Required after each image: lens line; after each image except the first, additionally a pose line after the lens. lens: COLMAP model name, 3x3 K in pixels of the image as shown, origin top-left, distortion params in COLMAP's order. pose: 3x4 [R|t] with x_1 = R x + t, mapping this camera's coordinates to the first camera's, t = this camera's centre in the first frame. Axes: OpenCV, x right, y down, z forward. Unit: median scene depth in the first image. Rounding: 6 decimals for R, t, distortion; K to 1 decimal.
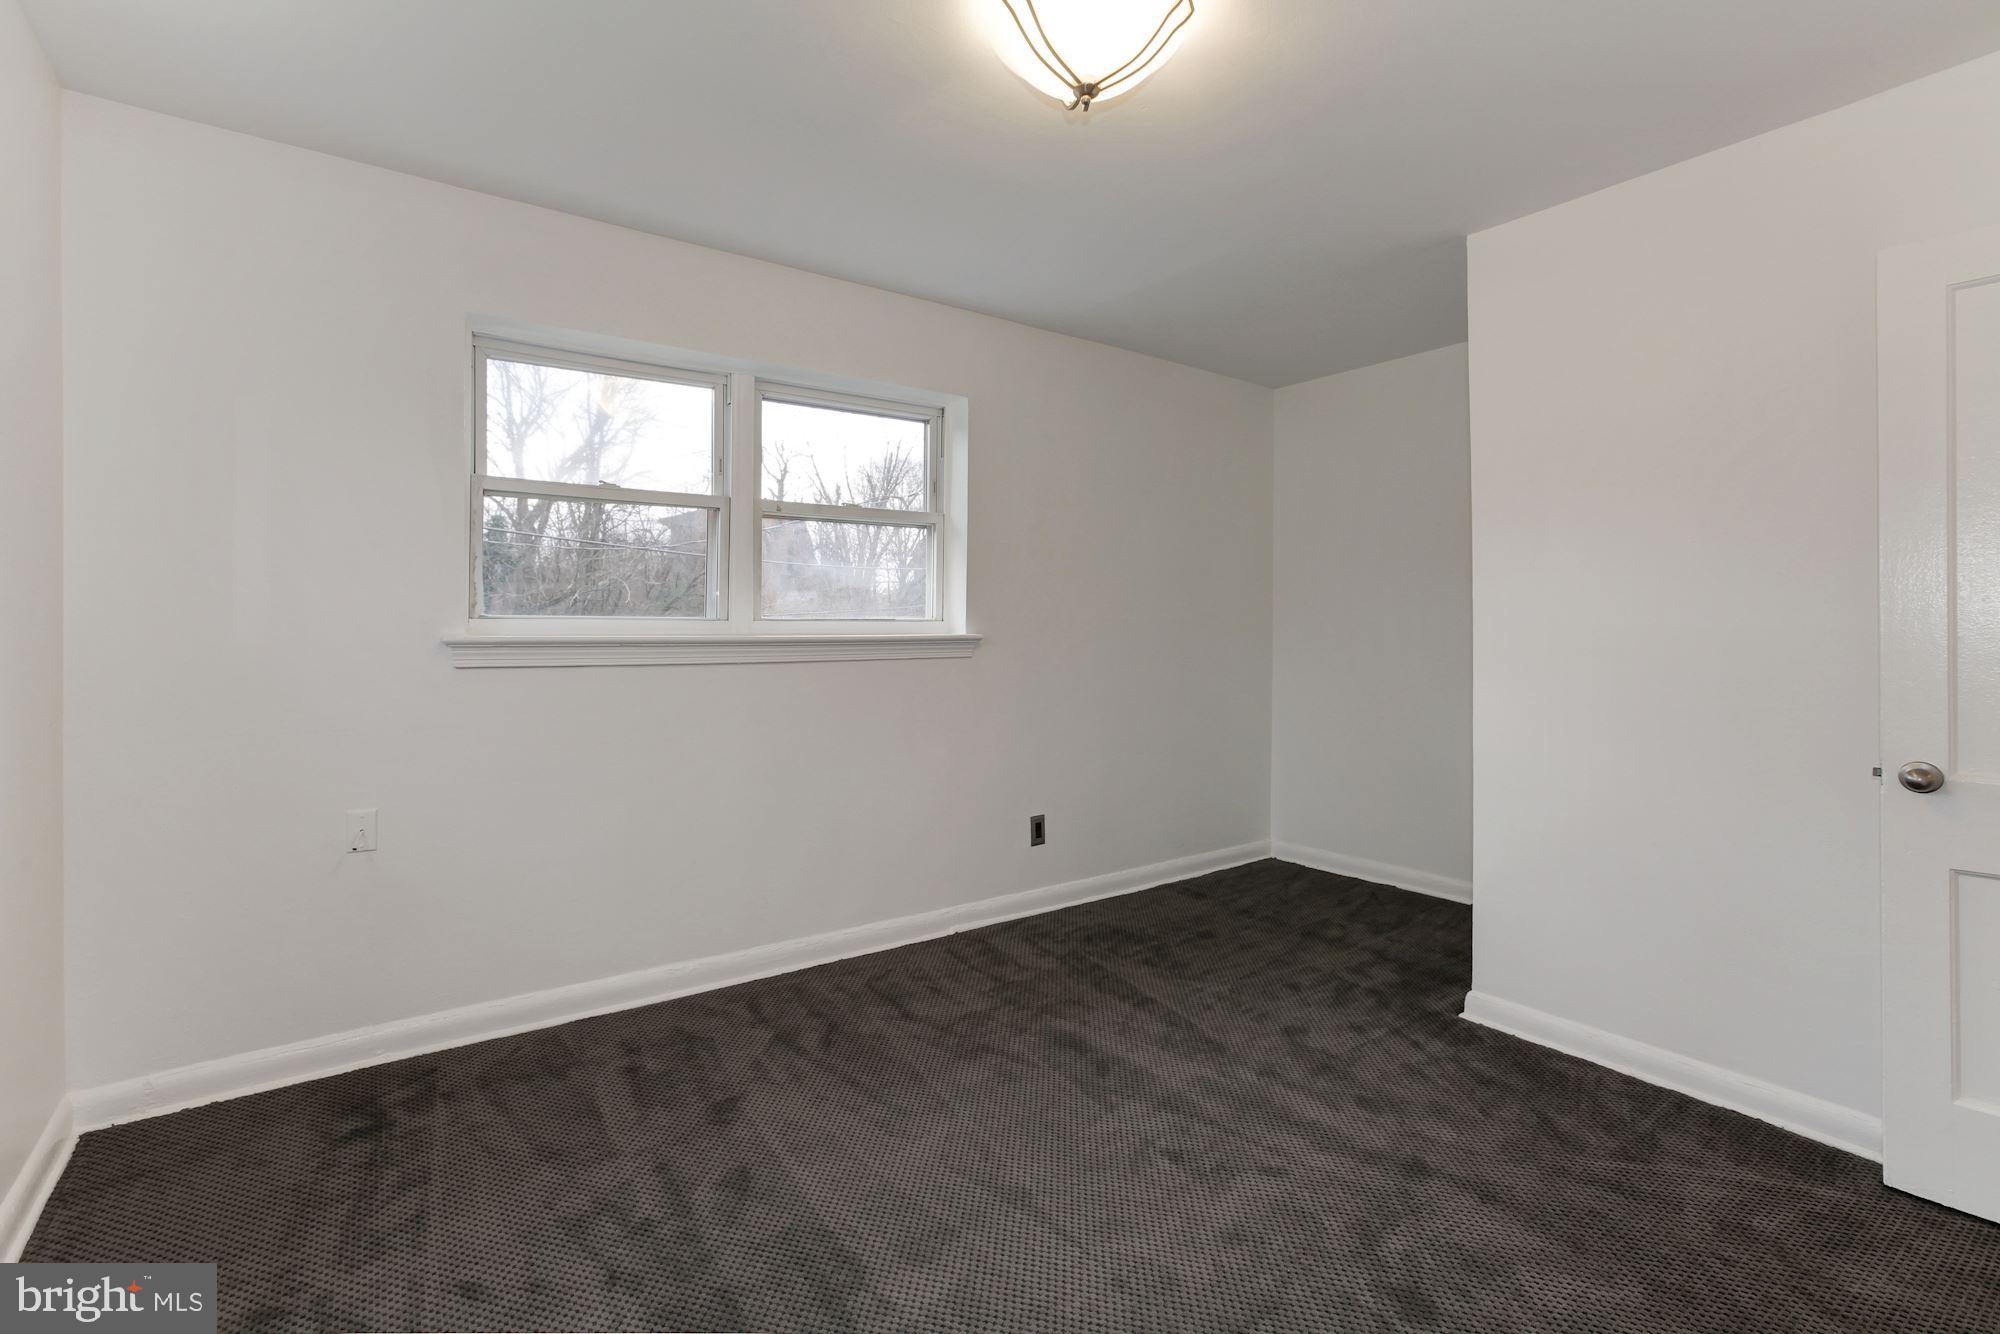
lens RADIAL K [[902.6, 0, 1002.0], [0, 902.6, 633.8], [0, 0, 1]] dist [-0.026236, 0.019201]
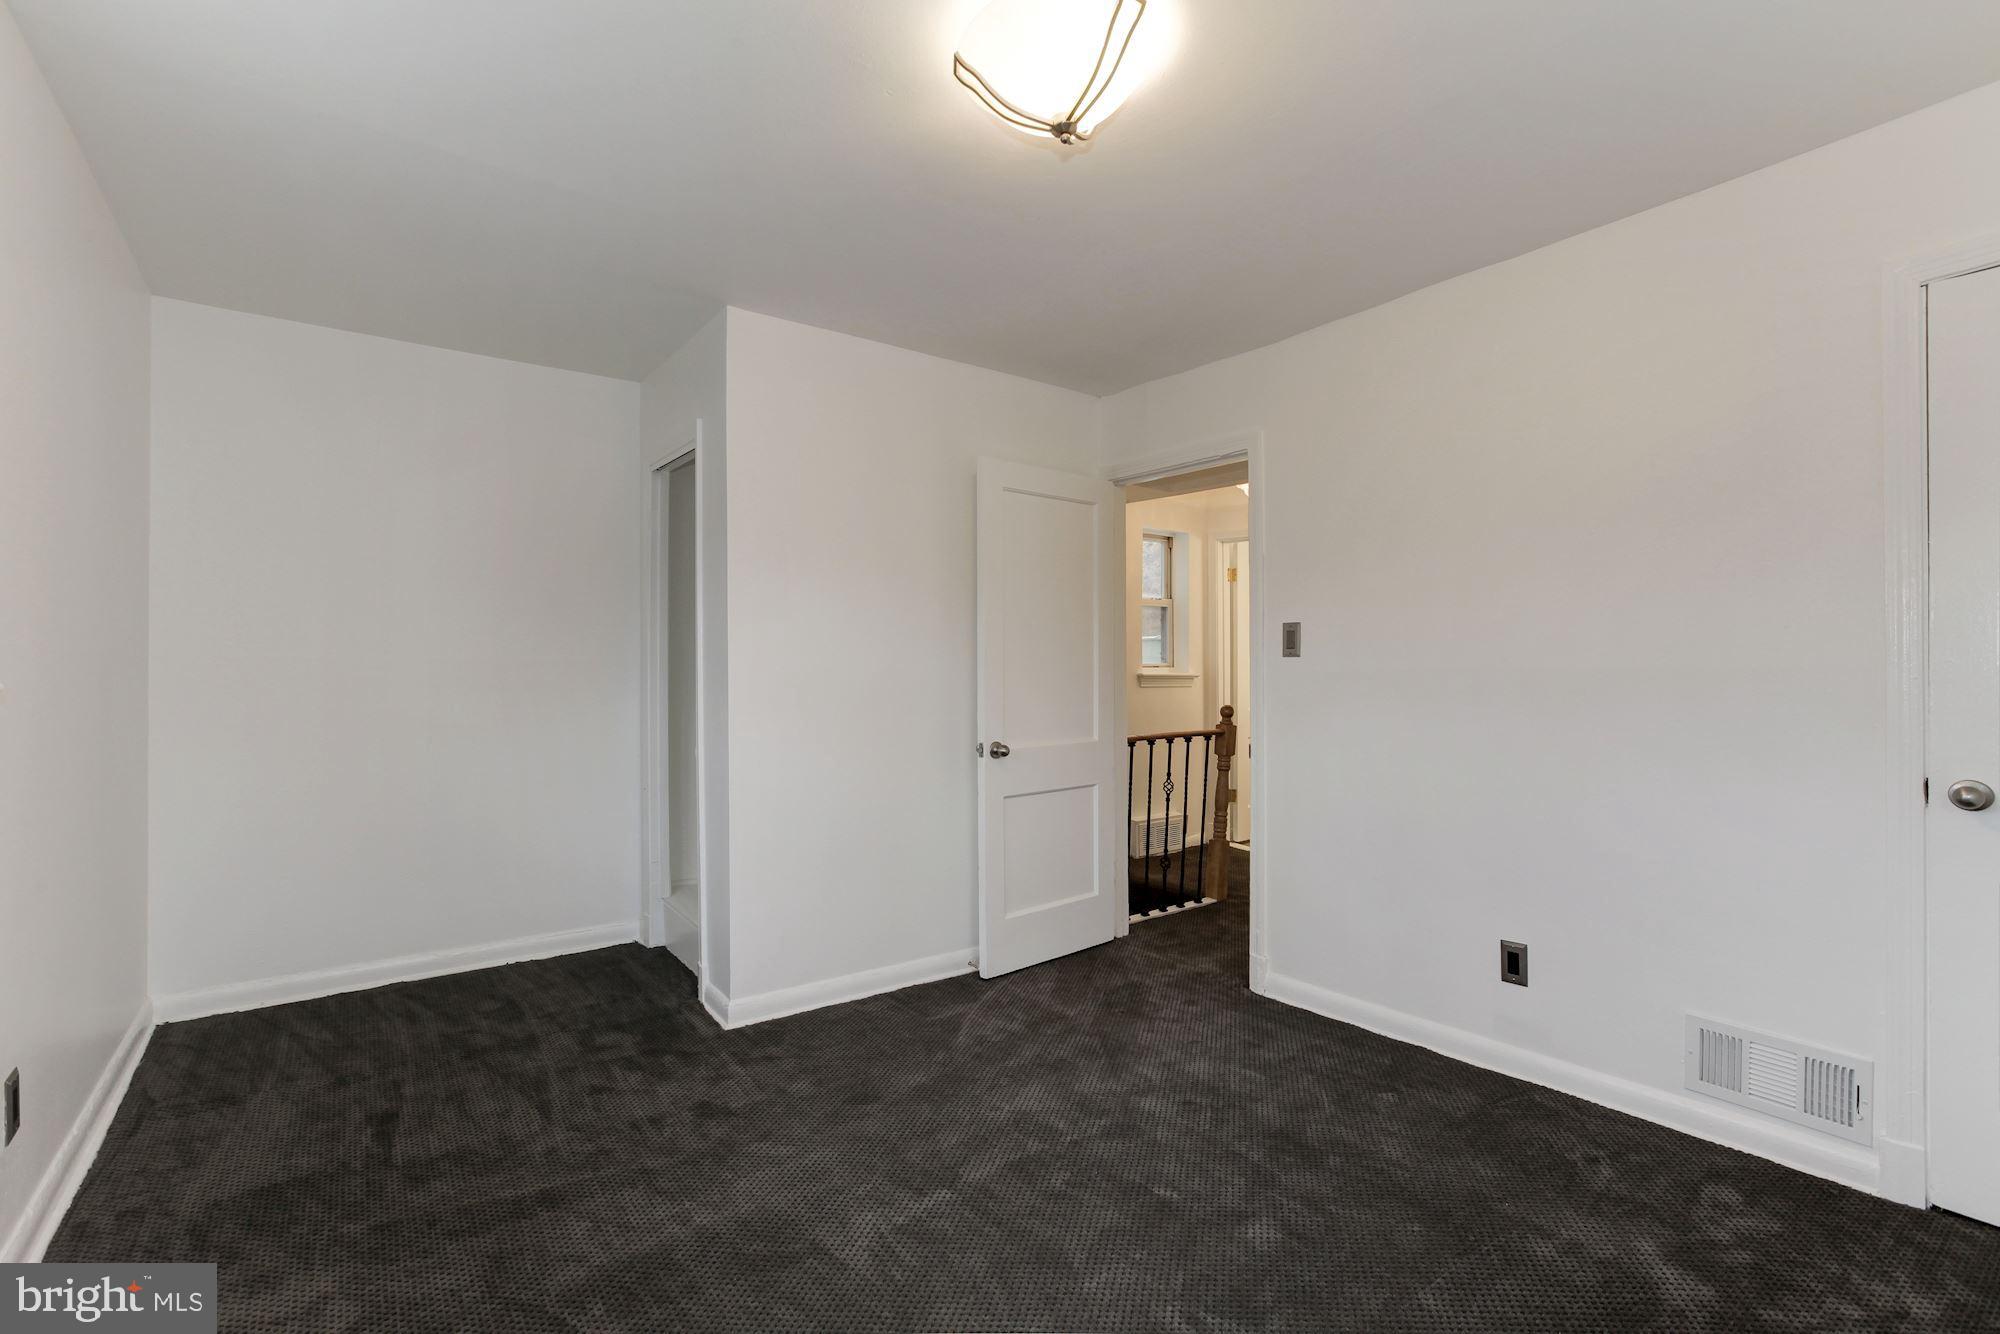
lens RADIAL K [[925.4, 0, 998.6], [0, 925.4, 664.0], [0, 0, 1]] dist [-0.026626, 0.019874]
pose [[-0.011049, 0.001317, 0.999938, -0.565685], [-0.000938, 0.999999, -0.001328, -0.006684], [-0.999939, -0.000952, -0.011048, 0.661618]]
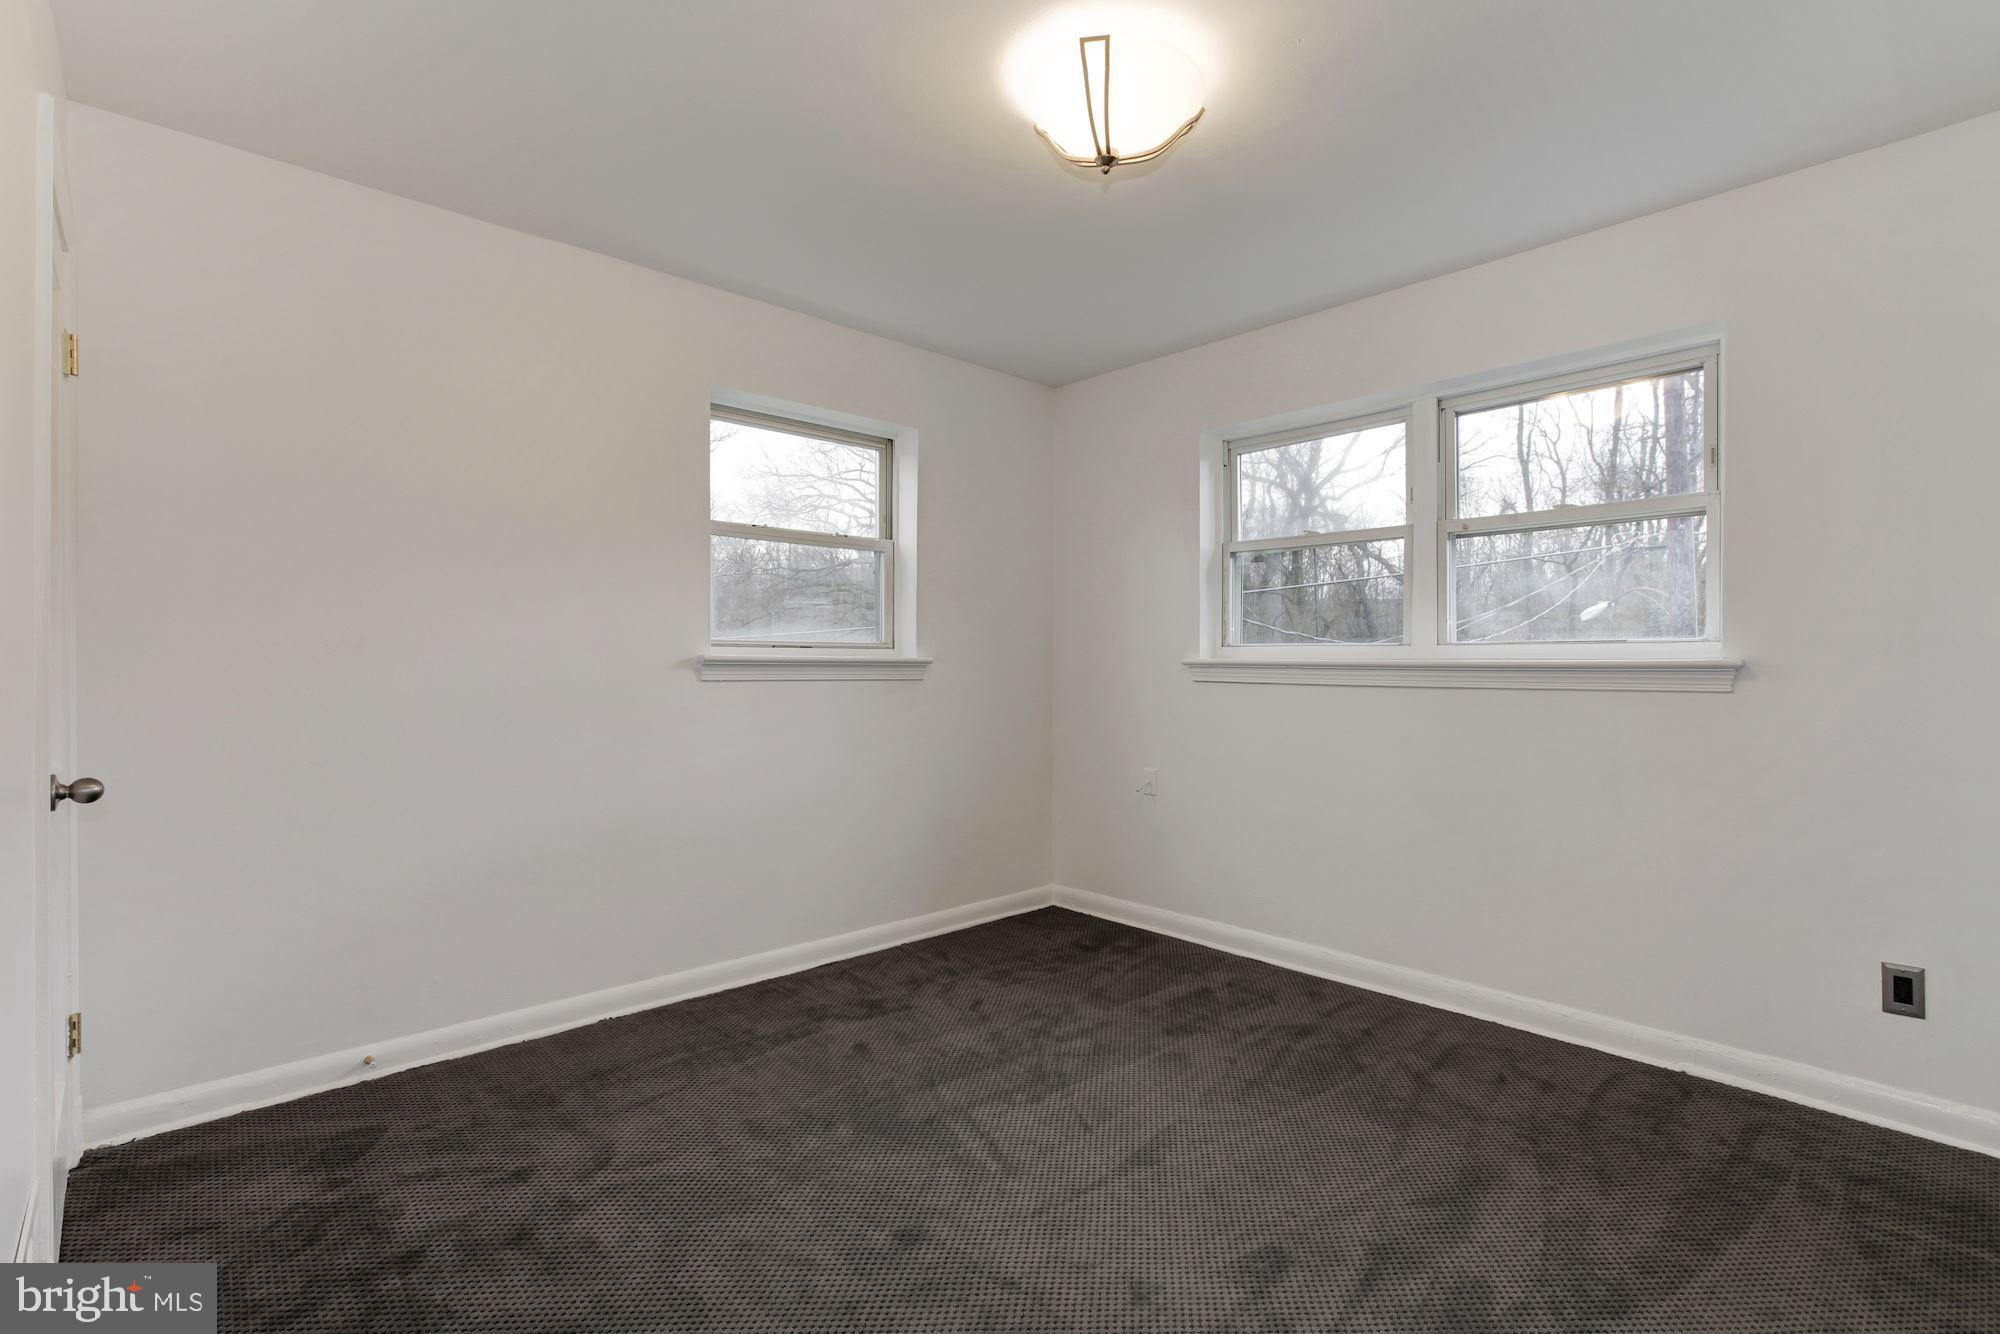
lens RADIAL K [[925.4, 0, 998.6], [0, 925.4, 664.0], [0, 0, 1]] dist [-0.026626, 0.019874]
pose [[0.129710, 0.004778, -0.991540, 0.735158], [-0.003823, 0.999983, 0.004318, 0.004836], [0.991545, 0.003230, 0.129726, 0.436264]]
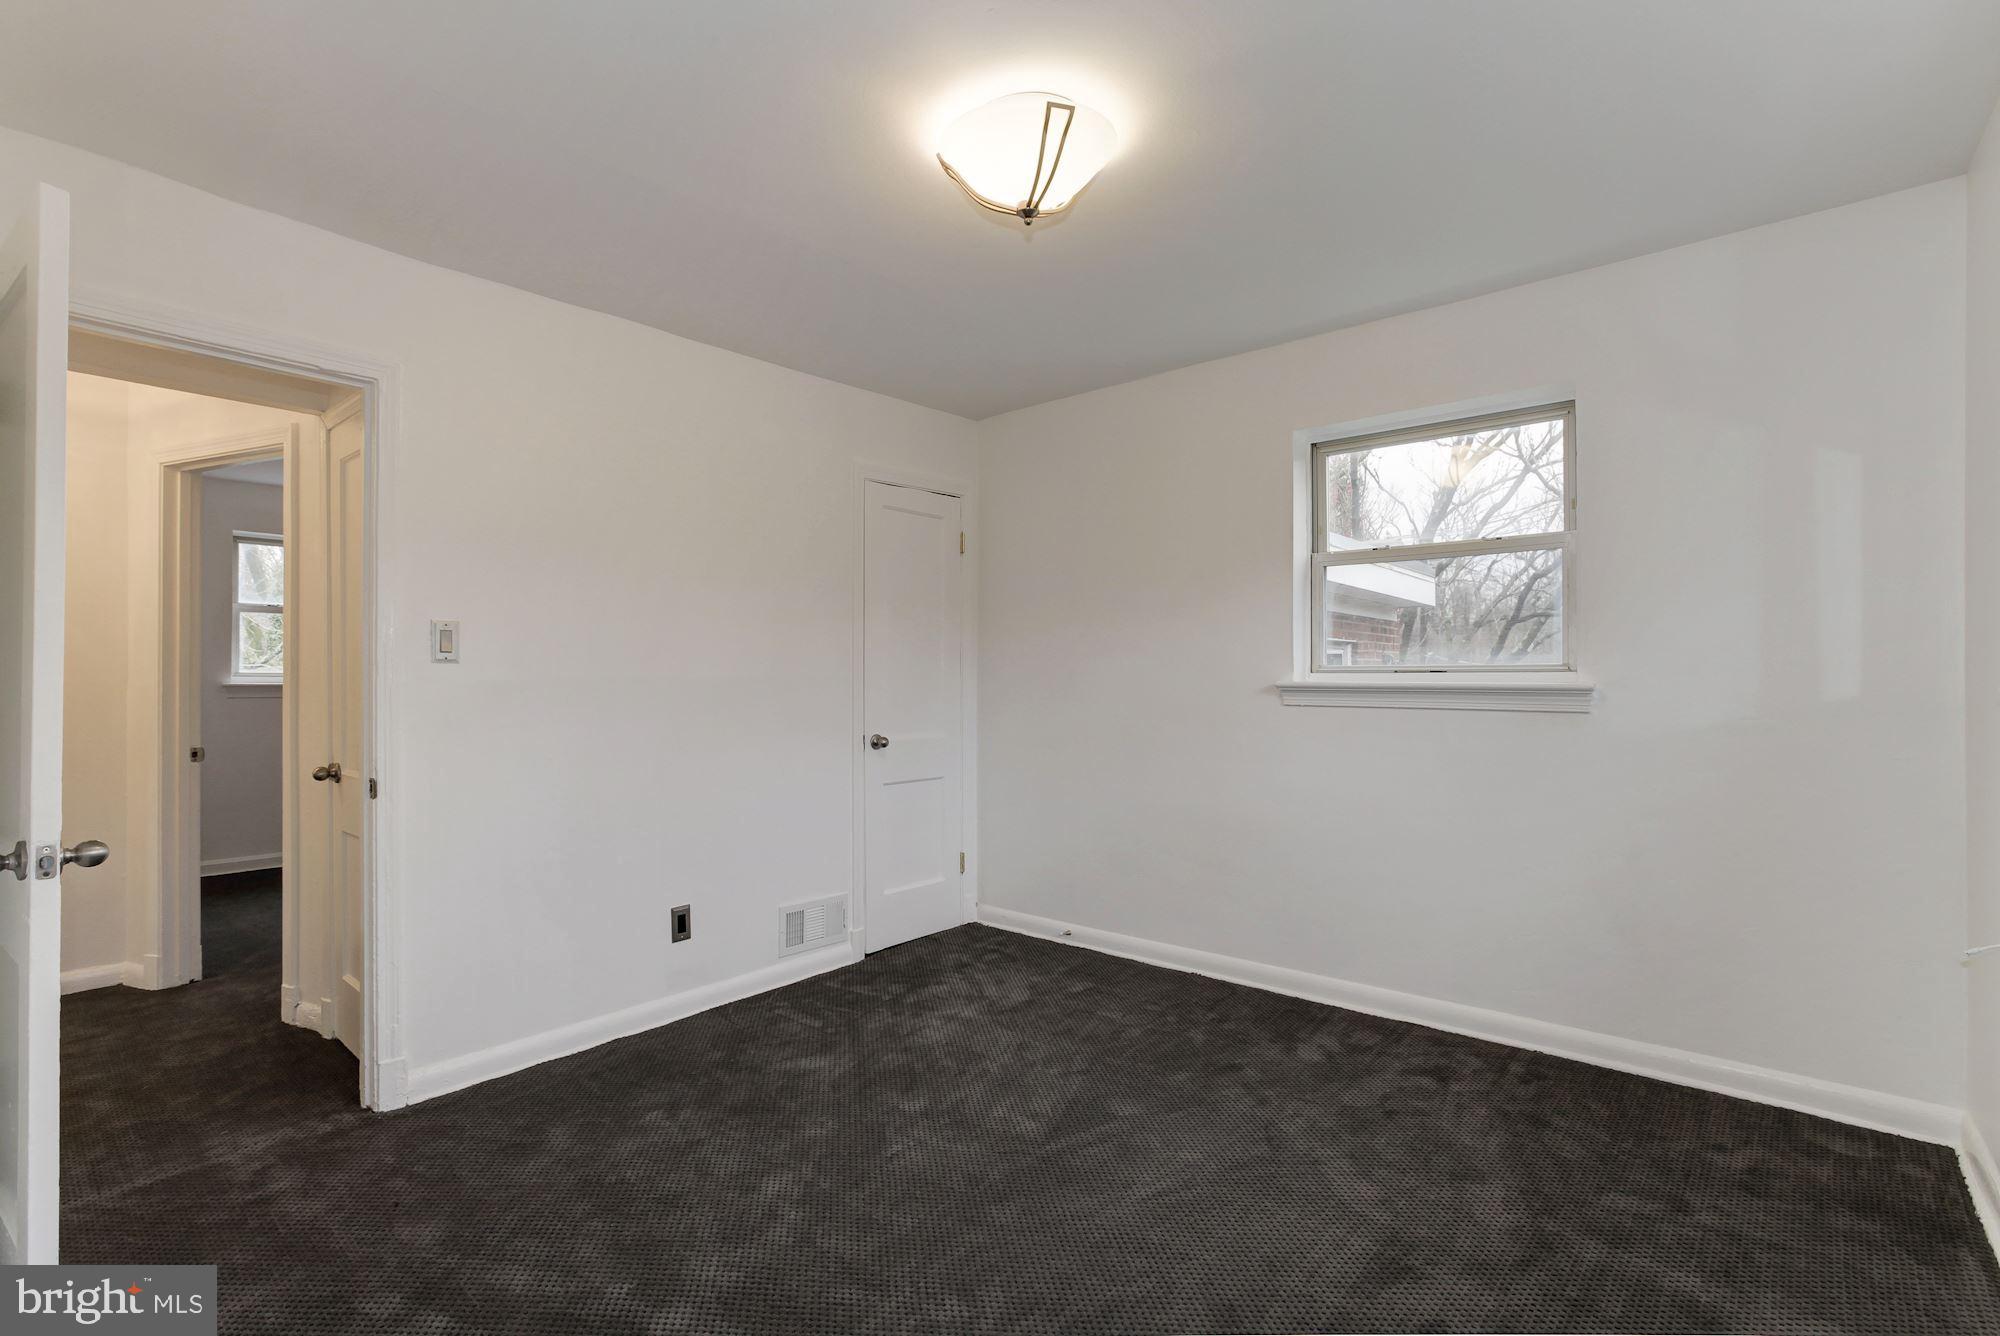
lens RADIAL K [[922.3, 0, 1000.0], [0, 922.3, 668.0], [0, 0, 1]] dist [0.000091, 0.007387]
pose [[-0.971651, -0.007357, -0.236306, 0.248721], [-0.002604, 0.999788, -0.020420, 0.007784], [0.236406, -0.019225, -0.971464, 1.307466]]
